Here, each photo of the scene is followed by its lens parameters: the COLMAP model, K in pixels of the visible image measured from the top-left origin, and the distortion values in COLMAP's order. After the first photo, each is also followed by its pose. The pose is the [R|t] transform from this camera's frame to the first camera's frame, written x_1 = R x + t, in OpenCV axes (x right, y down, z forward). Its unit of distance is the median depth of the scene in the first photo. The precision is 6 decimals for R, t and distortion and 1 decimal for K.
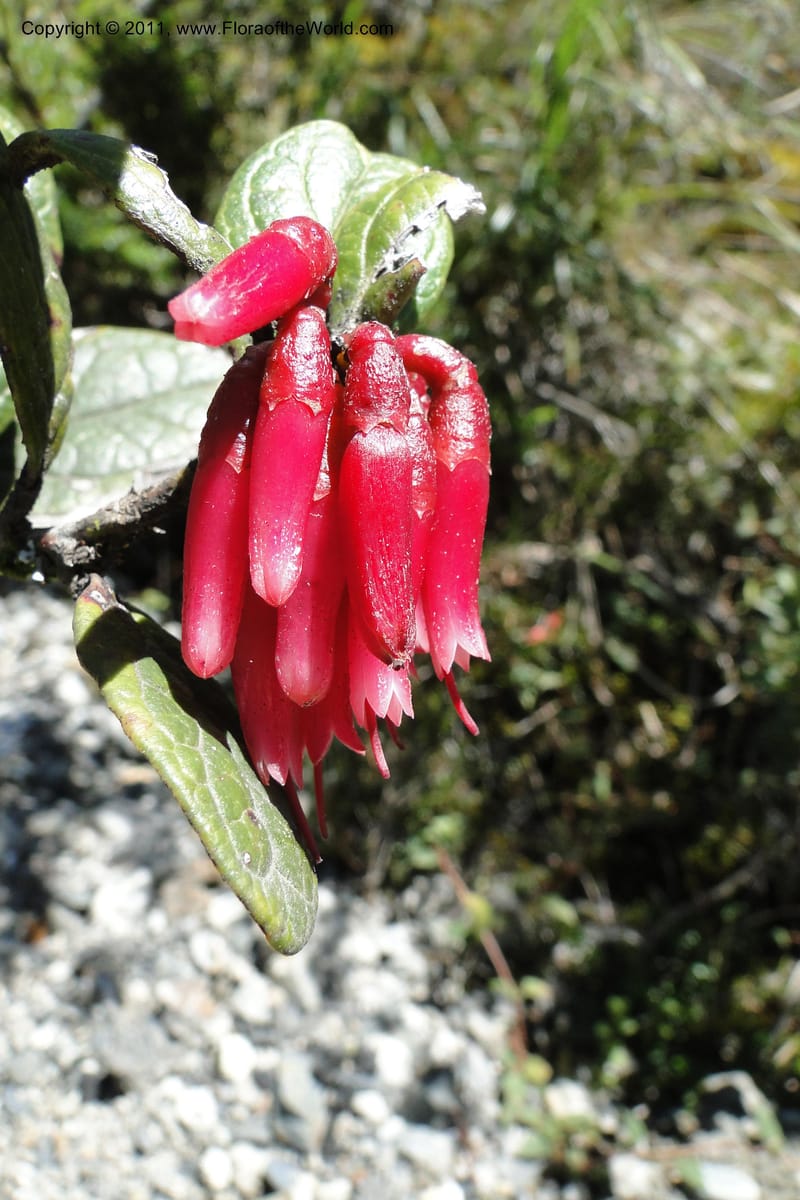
lens RADIAL K [[990.0, 0, 402.3], [0, 990.0, 603.5], [0, 0, 1]] dist [0.002536, -0.000555]
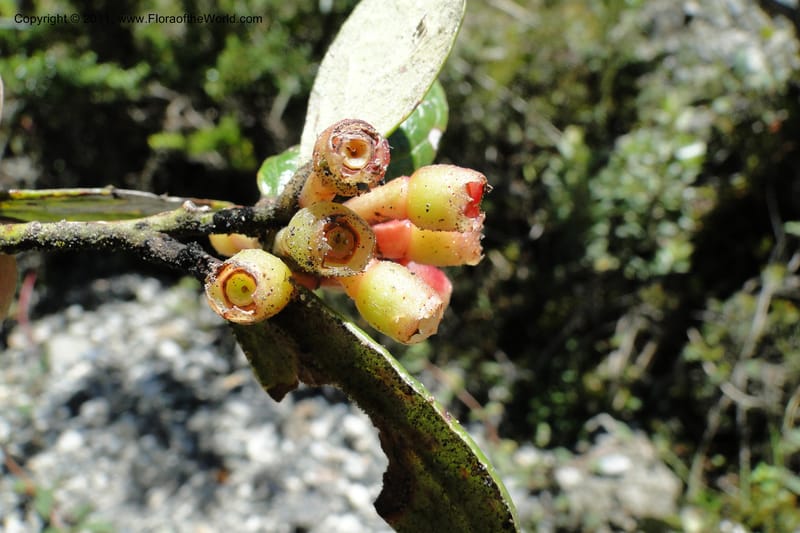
lens RADIAL K [[660.0, 0, 407.3], [0, 660.0, 264.3], [0, 0, 1]] dist [0.002536, -0.000555]
pose [[0.940258, -0.307886, 0.145334, -0.103322], [0.299330, 0.950955, 0.078015, -0.019736], [-0.162226, -0.029851, 0.986302, -0.184390]]
